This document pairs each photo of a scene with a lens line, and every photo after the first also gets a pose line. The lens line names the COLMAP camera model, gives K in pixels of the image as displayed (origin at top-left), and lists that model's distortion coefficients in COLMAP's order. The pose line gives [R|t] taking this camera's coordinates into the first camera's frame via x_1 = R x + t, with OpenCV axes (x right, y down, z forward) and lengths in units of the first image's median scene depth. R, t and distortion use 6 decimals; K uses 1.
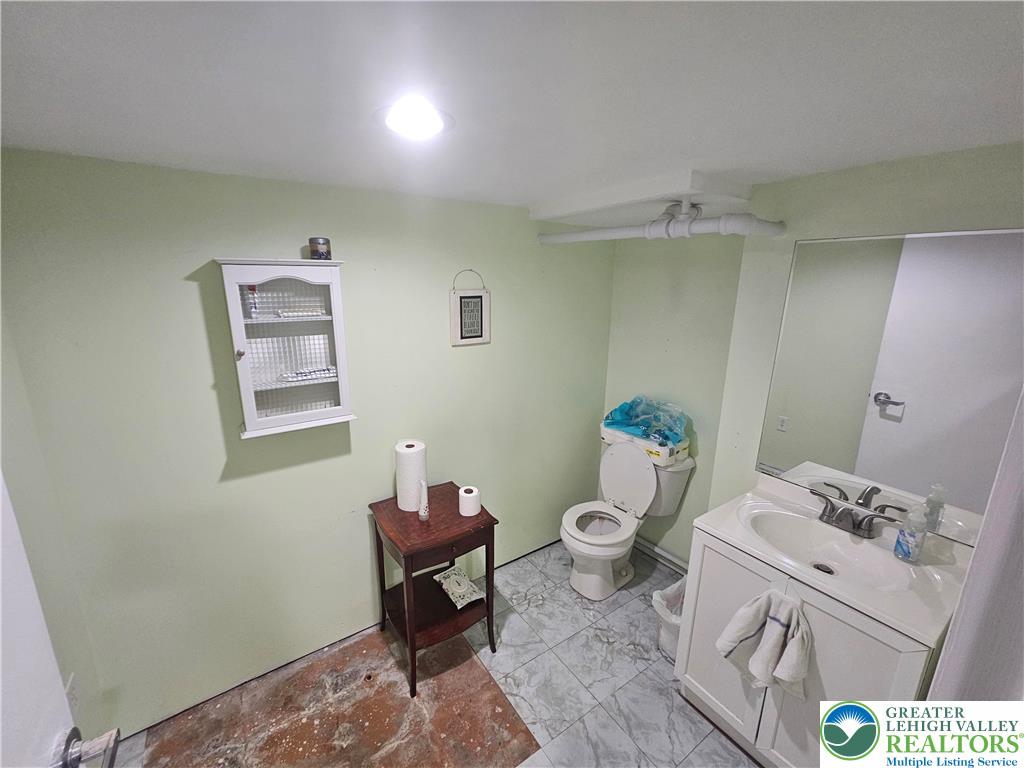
lens RADIAL K [[417.7, 0, 491.7], [0, 417.7, 384.3], [0, 0, 1]] dist [0.009120, -0.005286]
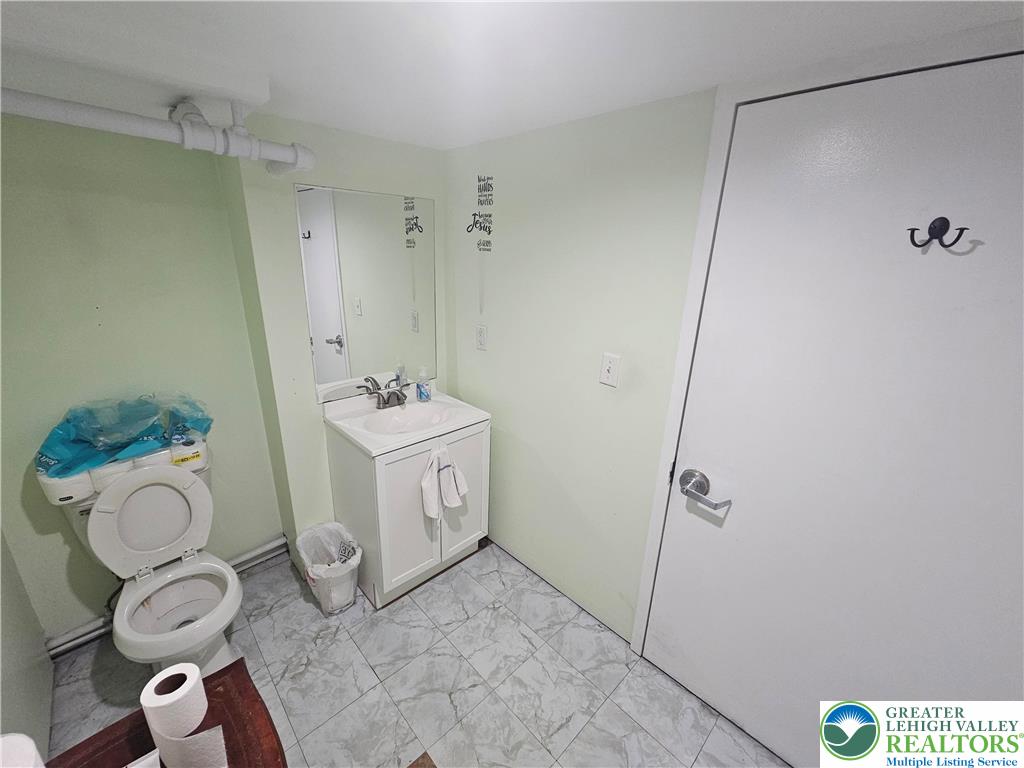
lens RADIAL K [[417.7, 0, 491.7], [0, 417.7, 384.3], [0, 0, 1]] dist [0.009120, -0.005286]
pose [[-0.168865, -0.314694, 0.934051, -0.457162], [0.211908, 0.913908, 0.346218, -0.126145], [-0.962590, 0.256398, -0.087641, 0.674776]]
